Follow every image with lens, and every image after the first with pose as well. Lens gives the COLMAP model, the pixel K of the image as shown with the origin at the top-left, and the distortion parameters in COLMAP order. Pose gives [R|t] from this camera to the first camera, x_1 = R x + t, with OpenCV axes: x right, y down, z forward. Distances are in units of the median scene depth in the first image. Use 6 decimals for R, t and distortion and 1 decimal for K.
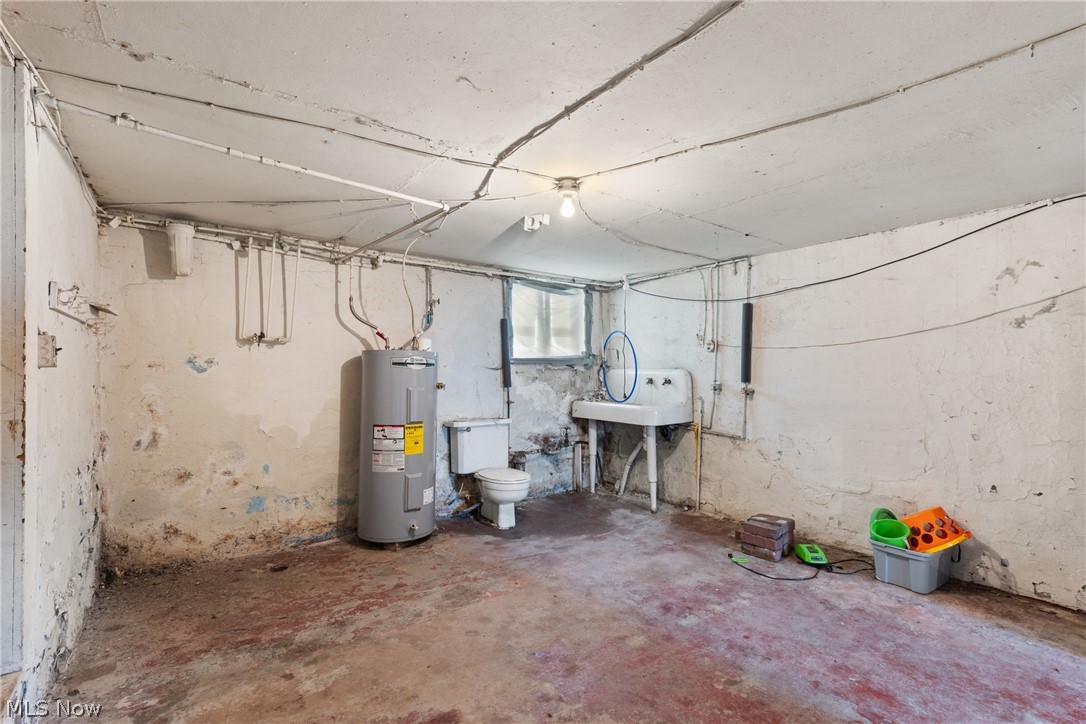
lens RADIAL K [[498.3, 0, 542.6], [0, 498.3, 361.8], [0, 0, 1]] dist [0.006627, -0.000867]
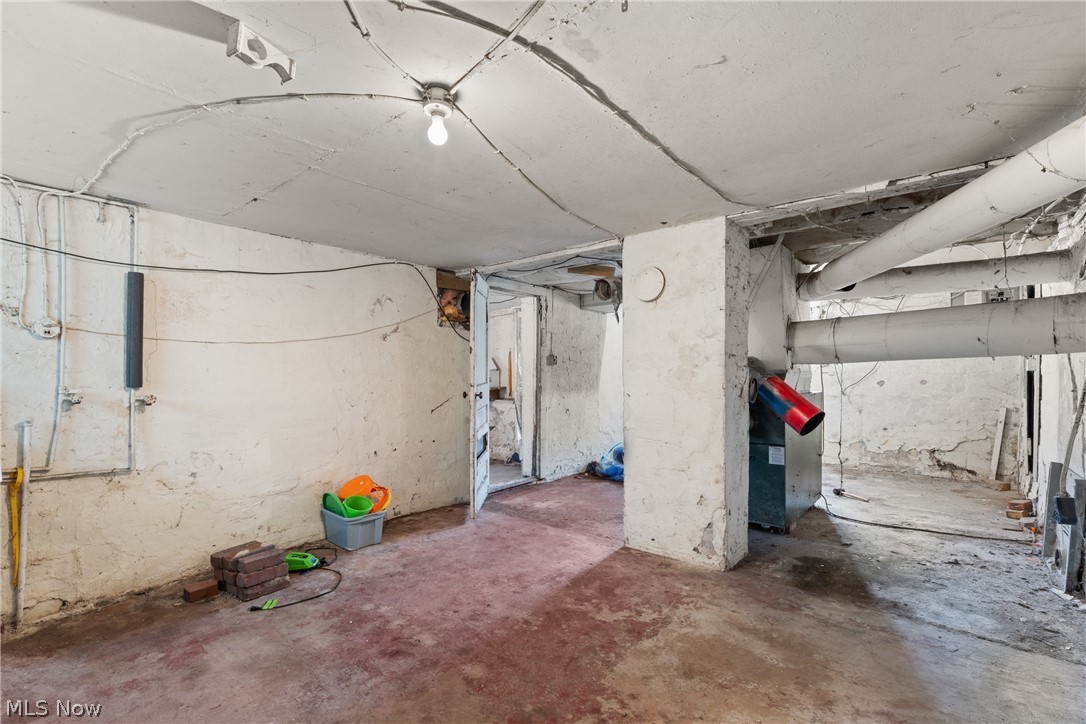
lens RADIAL K [[498.3, 0, 542.5], [0, 498.3, 373.2], [0, 0, 1]] dist [0.006627, -0.000867]
pose [[-0.262163, -0.006057, 0.965005, -0.437021], [-0.013175, 0.999910, 0.002697, 0.013054], [-0.964934, -0.012007, -0.262219, 0.693824]]
